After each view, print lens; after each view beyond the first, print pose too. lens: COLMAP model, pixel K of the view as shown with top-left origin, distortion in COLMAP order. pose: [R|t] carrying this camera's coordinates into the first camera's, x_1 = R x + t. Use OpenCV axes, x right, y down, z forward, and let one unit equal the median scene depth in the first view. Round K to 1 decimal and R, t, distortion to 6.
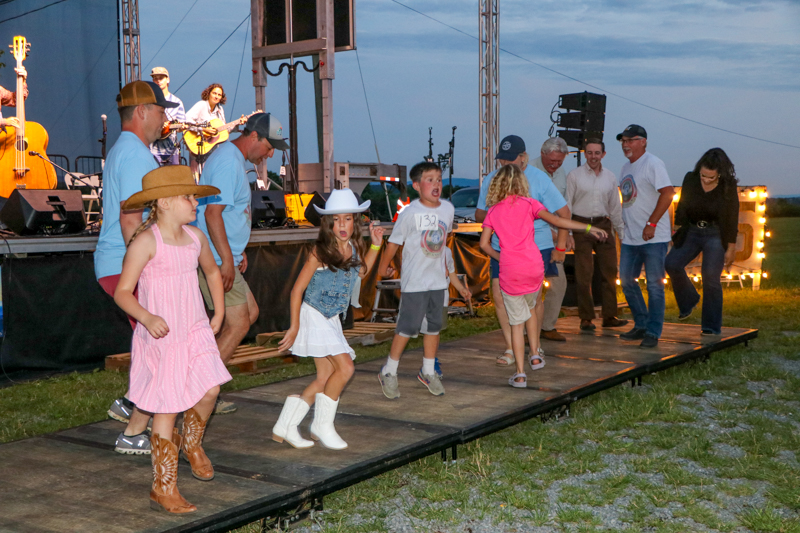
lens RADIAL K [[1037.4, 0, 400.3], [0, 1037.4, 266.2], [0, 0, 1]] dist [-0.085646, 0.000000]
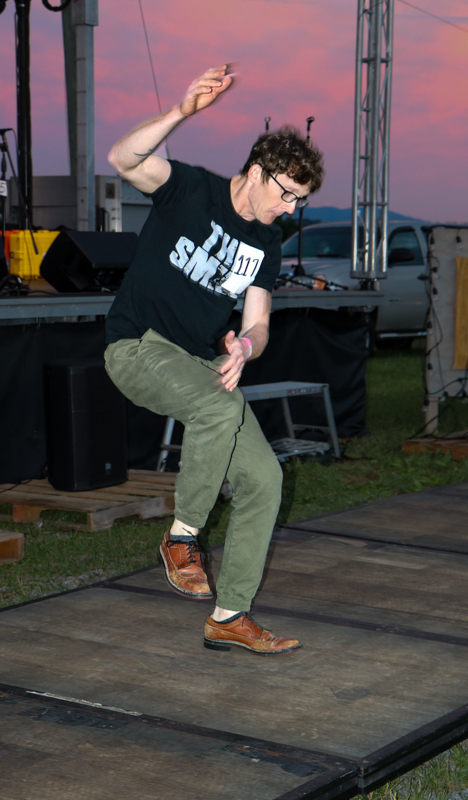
lens RADIAL K [[1614.3, 0, 252.9], [0, 1614.3, 449.1], [0, 0, 1]] dist [0.063294, 0.000000]
pose [[0.999140, 0.021261, 0.035610, -0.006967], [-0.023546, 0.997607, 0.065012, -0.011492], [-0.034143, -0.065795, 0.997249, 0.115810]]
